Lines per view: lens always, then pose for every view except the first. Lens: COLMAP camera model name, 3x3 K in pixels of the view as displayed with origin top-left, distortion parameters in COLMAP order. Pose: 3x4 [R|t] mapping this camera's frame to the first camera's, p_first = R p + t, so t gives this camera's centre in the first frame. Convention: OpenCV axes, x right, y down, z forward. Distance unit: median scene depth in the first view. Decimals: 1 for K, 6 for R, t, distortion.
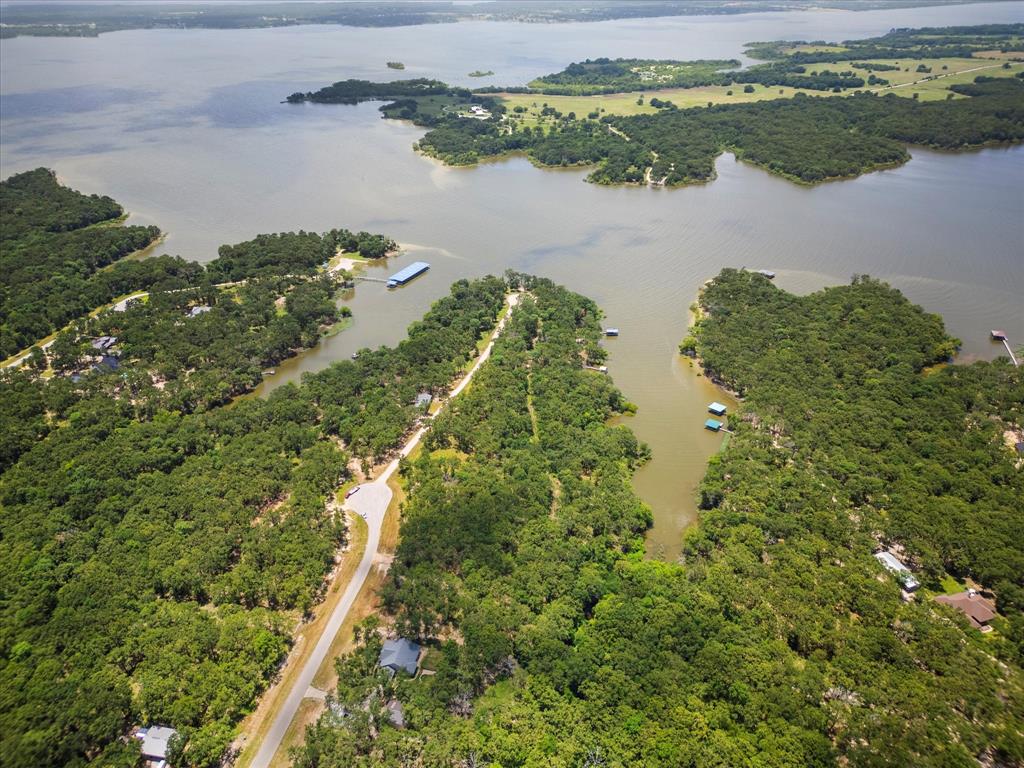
lens RADIAL K [[716.9, 0, 515.8], [0, 716.9, 384.5], [0, 0, 1]] dist [0.064440, -0.084597]
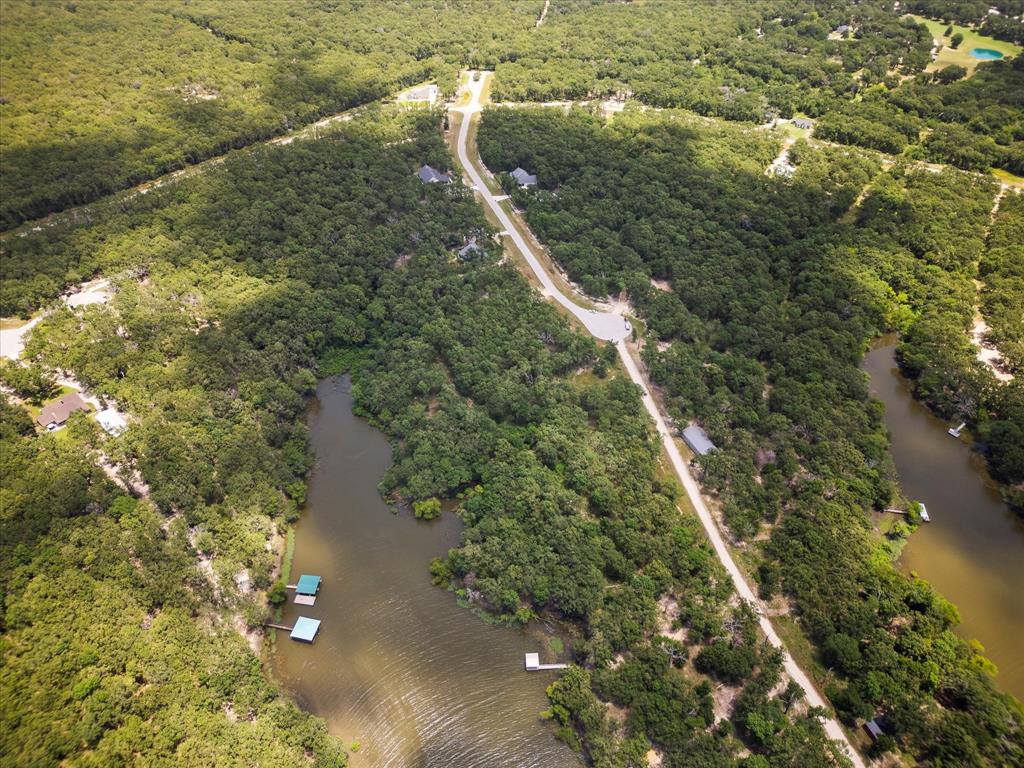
lens RADIAL K [[709.6, 0, 514.5], [0, 709.6, 387.2], [0, 0, 1]] dist [0.054346, -0.052388]
pose [[-0.859878, 0.355818, -0.366065, 0.270070], [-0.240321, 0.350504, 0.905203, -0.590560], [0.450394, 0.866338, -0.215880, 1.003604]]
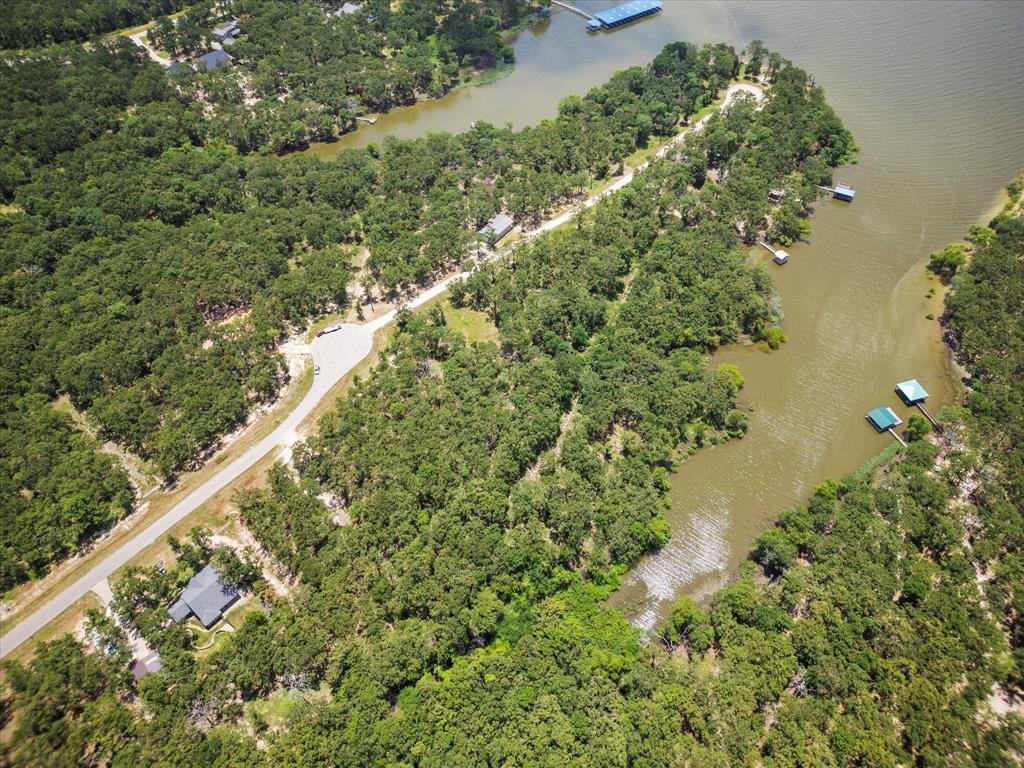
lens RADIAL K [[709.6, 0, 514.5], [0, 709.6, 387.2], [0, 0, 1]] dist [0.054346, -0.052388]
pose [[0.870083, 0.386933, -0.305351, 0.167588], [-0.247586, 0.878749, 0.408045, -0.130254], [0.426213, -0.279432, 0.860384, 0.331669]]
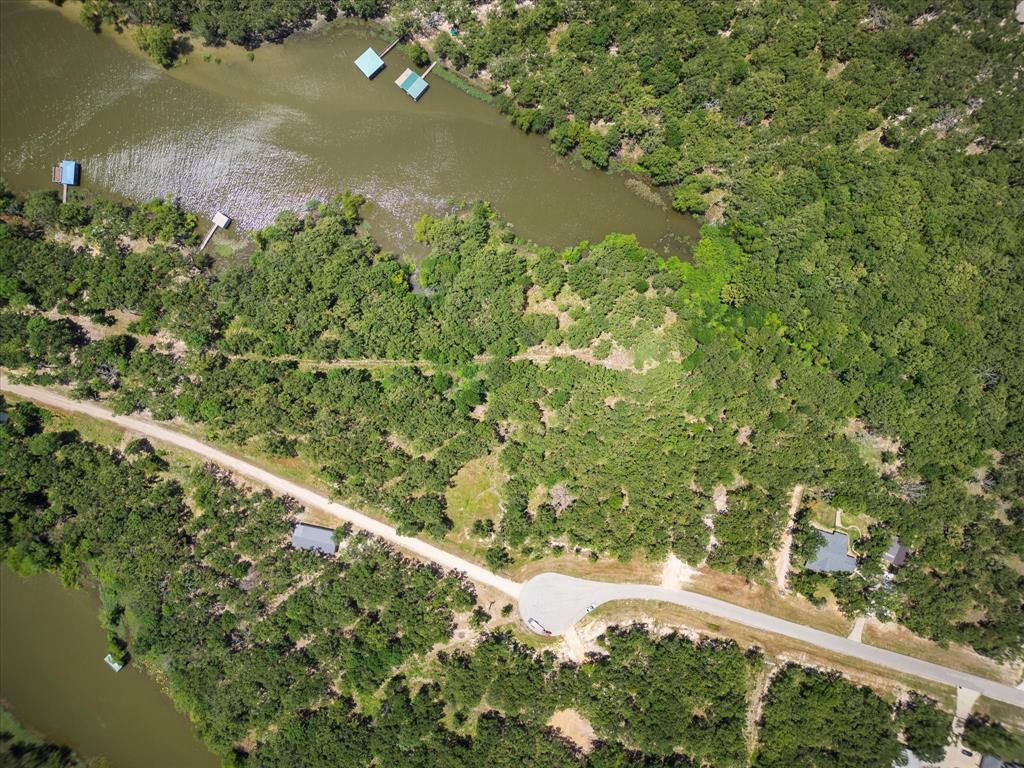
lens RADIAL K [[709.6, 0, 514.5], [0, 709.6, 387.2], [0, 0, 1]] dist [0.054346, -0.052388]
pose [[0.085302, -0.996349, 0.003596, 0.011621], [0.506956, 0.046509, 0.860717, -0.410919], [-0.857741, -0.071598, 0.509072, 0.543828]]
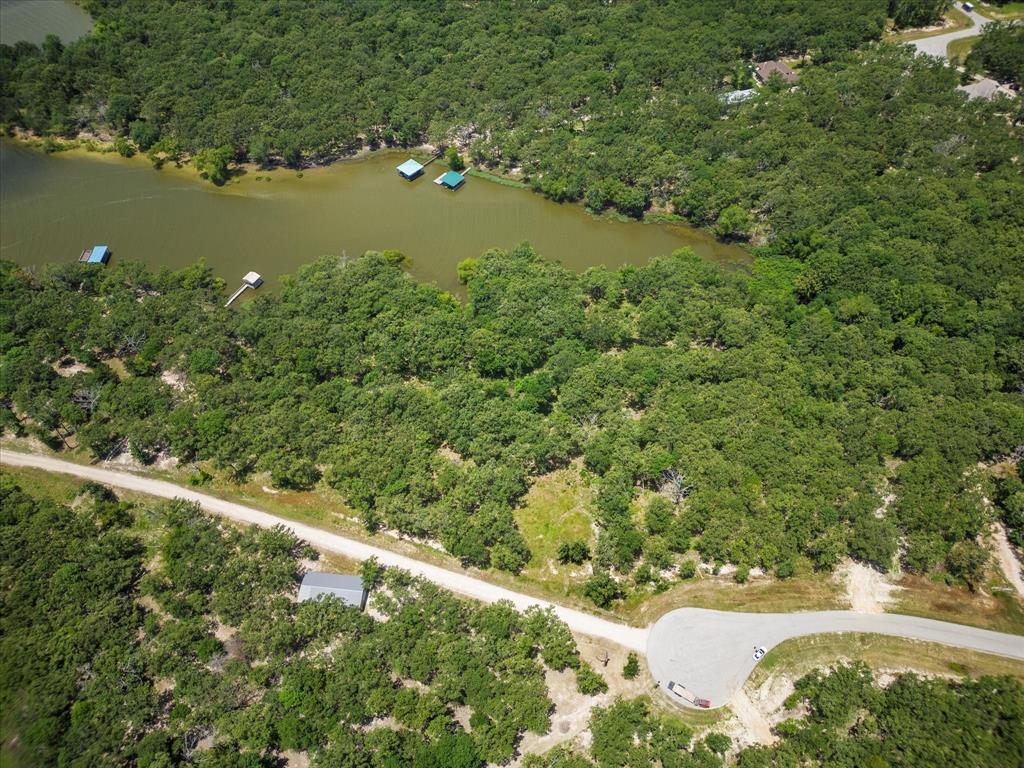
lens RADIAL K [[709.6, 0, 514.5], [0, 709.6, 387.2], [0, 0, 1]] dist [0.054346, -0.052388]
pose [[-0.007909, -0.790347, 0.612608, -0.285586], [0.503943, 0.525993, 0.685108, -0.262085], [-0.863701, 0.314138, 0.394129, 0.696201]]
